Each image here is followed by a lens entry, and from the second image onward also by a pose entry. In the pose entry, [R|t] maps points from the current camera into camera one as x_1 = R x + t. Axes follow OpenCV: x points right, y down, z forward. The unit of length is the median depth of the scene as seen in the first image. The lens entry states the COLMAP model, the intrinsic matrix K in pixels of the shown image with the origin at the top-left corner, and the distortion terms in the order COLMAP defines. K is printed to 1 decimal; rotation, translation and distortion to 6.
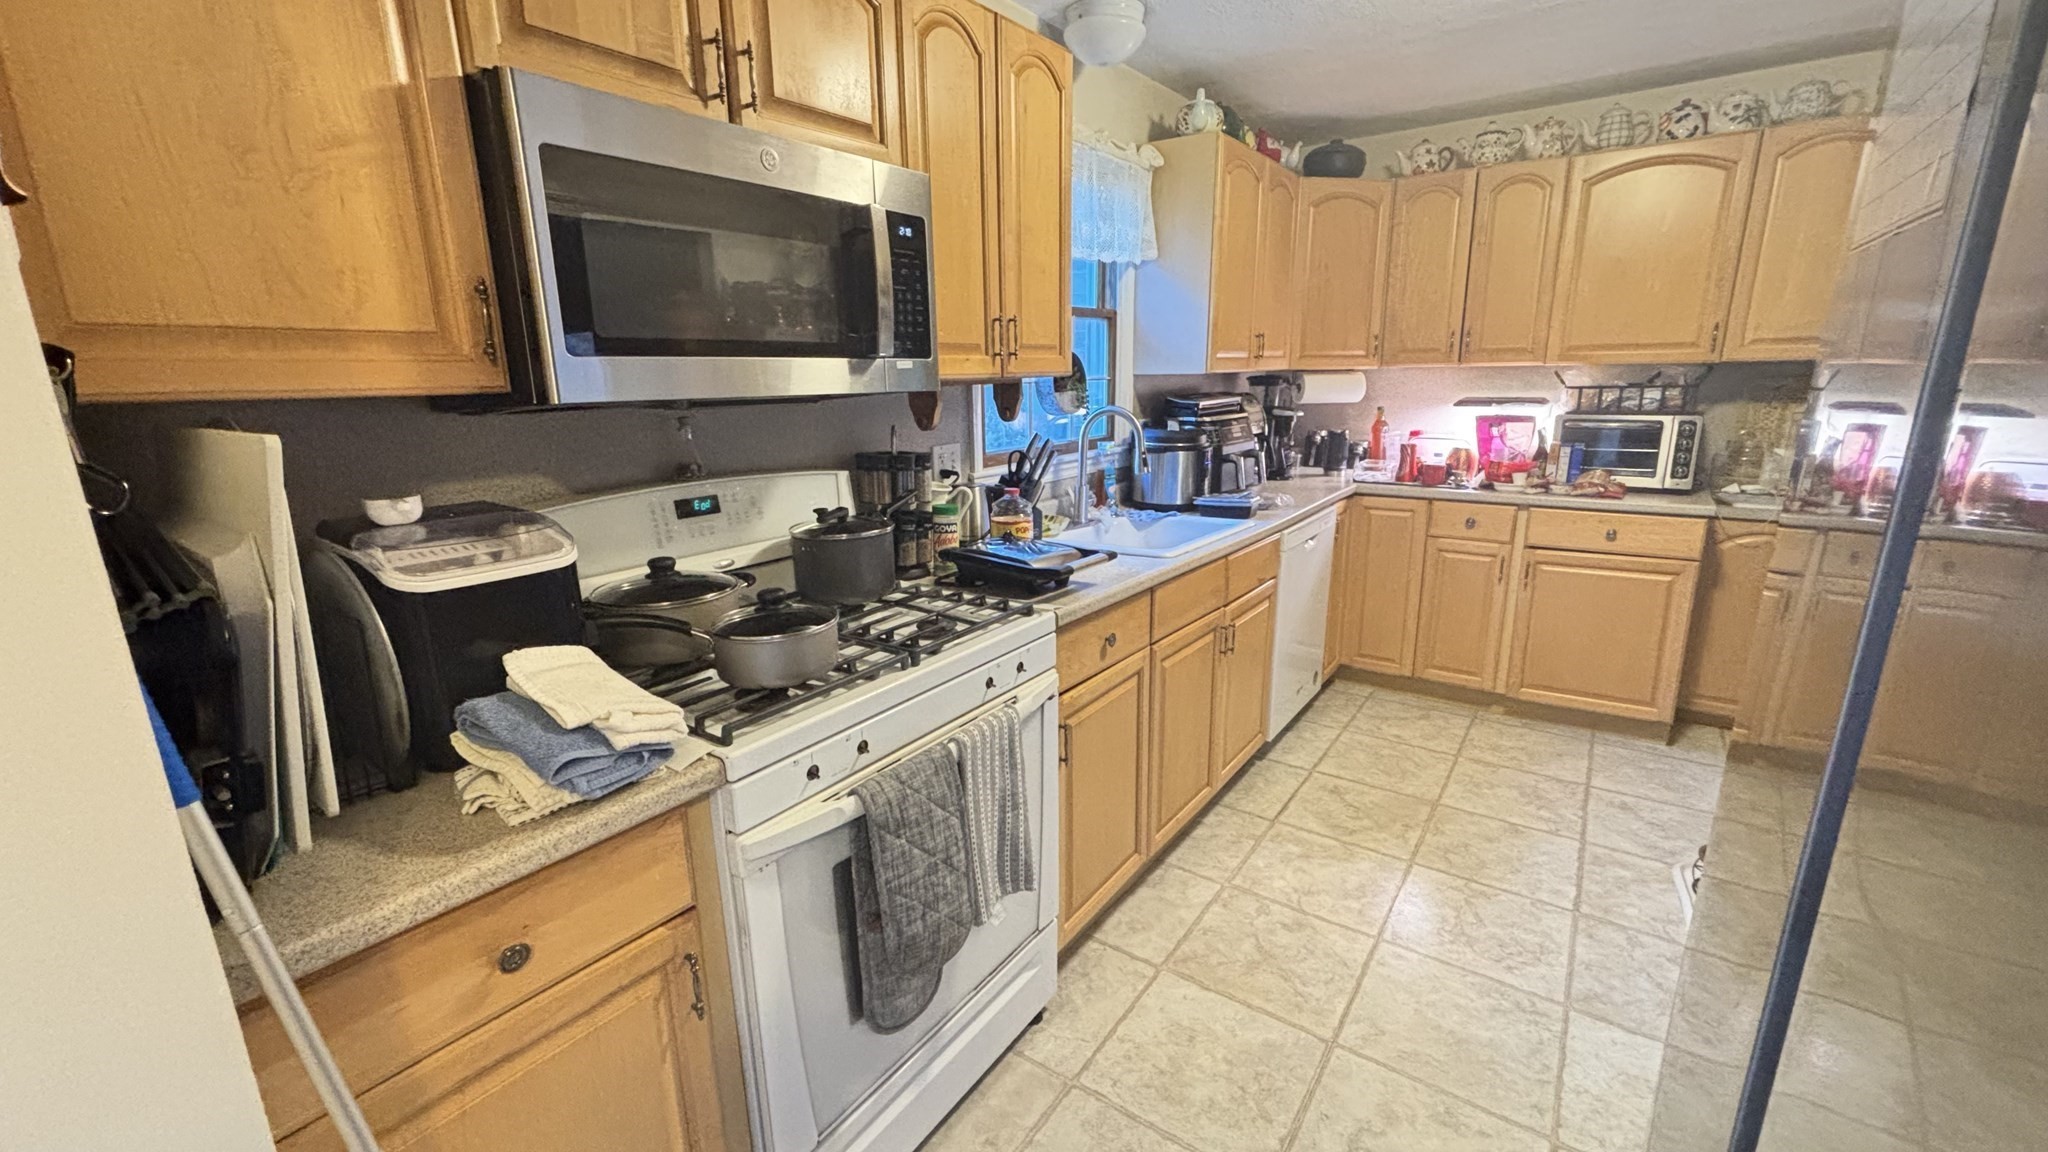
lens RADIAL K [[830.8, 0, 1028.1], [0, 830.8, 569.2], [0, 0, 1]] dist [0.003842, -0.001395]
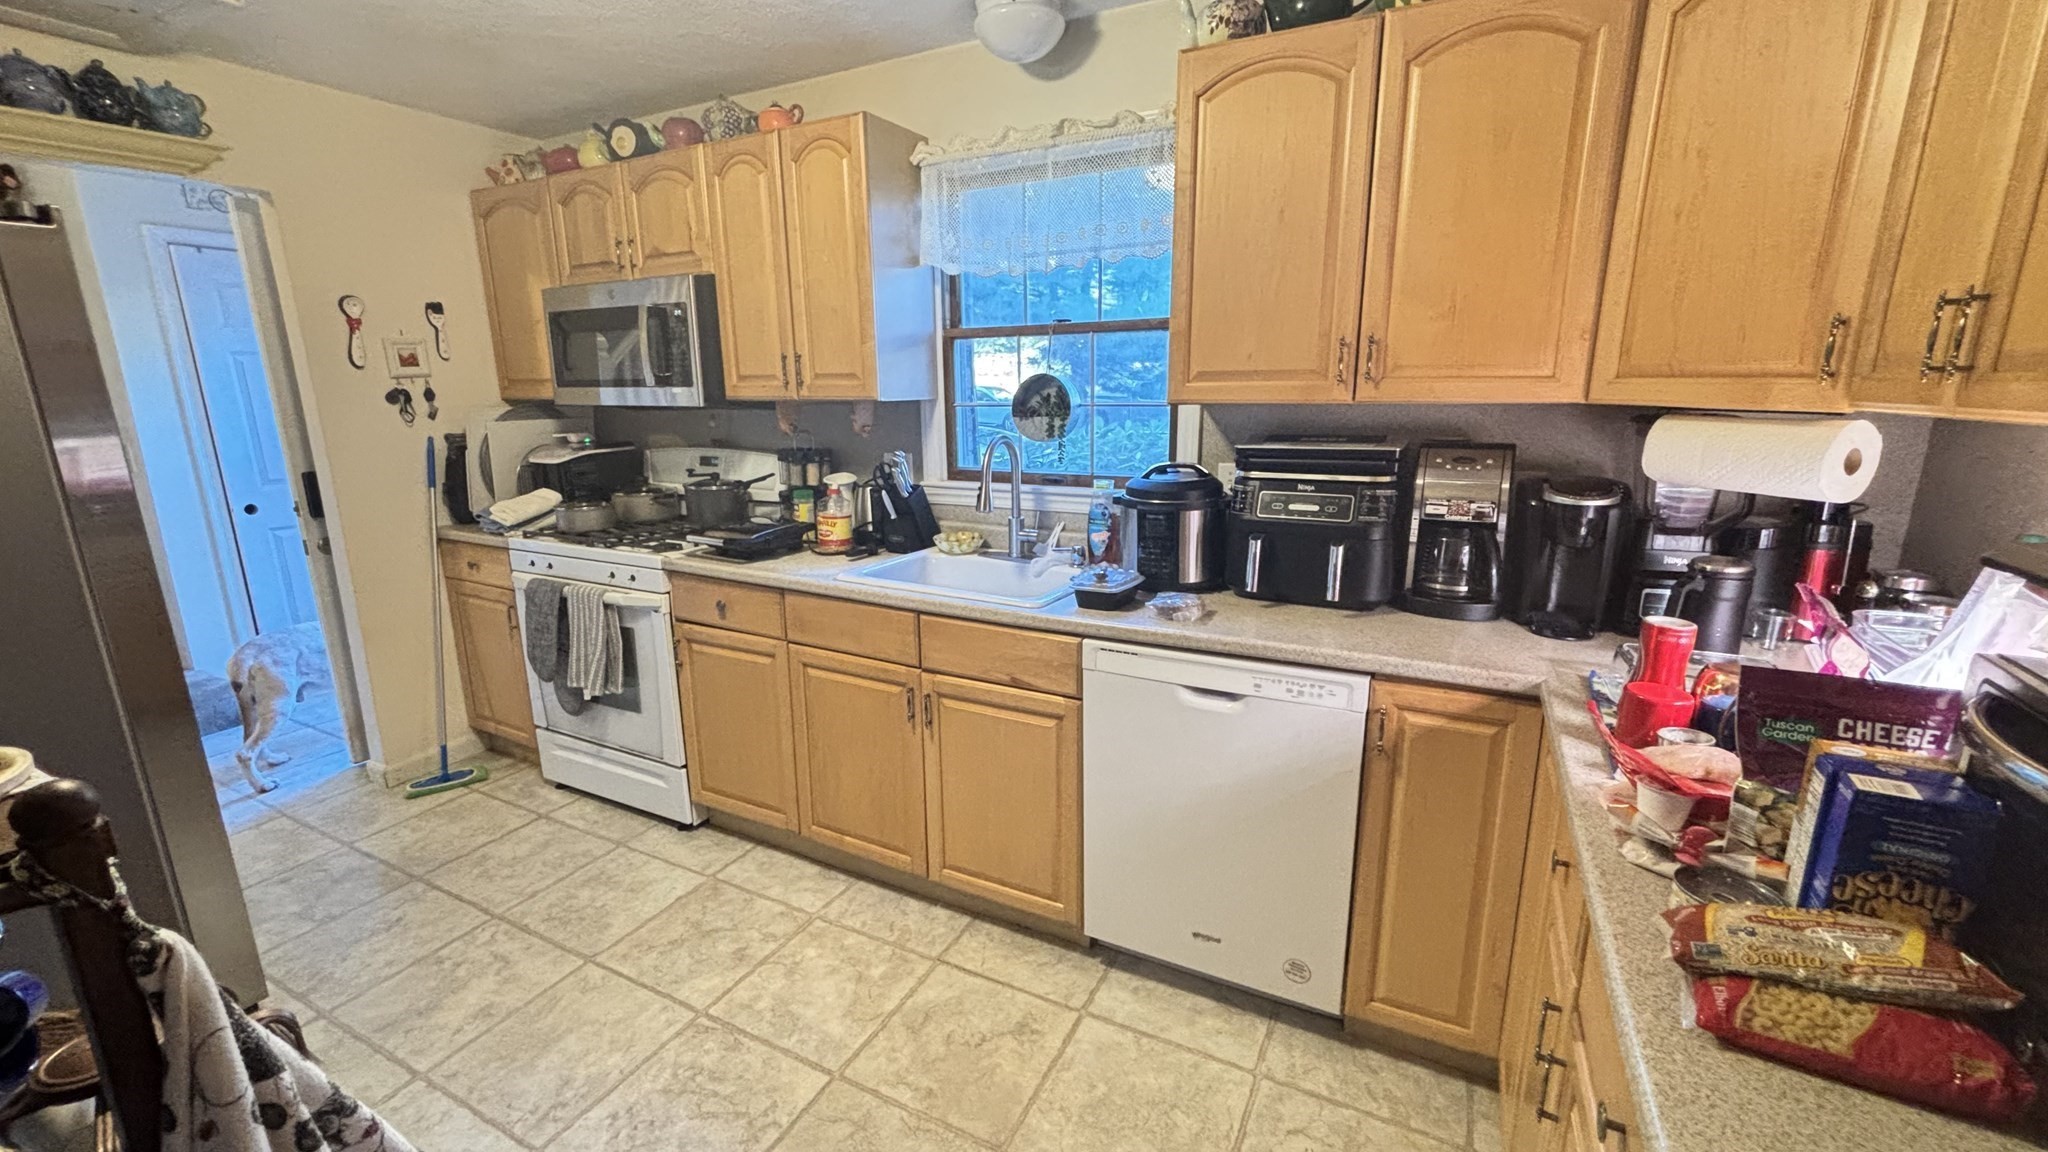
lens RADIAL K [[830.8, 0, 1022.6], [0, 830.8, 580.0], [0, 0, 1]] dist [0.003842, -0.001395]
pose [[0.132010, 0.245861, -0.960274, 1.388060], [-0.226278, 0.950648, 0.212290, -0.332336], [0.965076, 0.189265, 0.181128, 1.209824]]
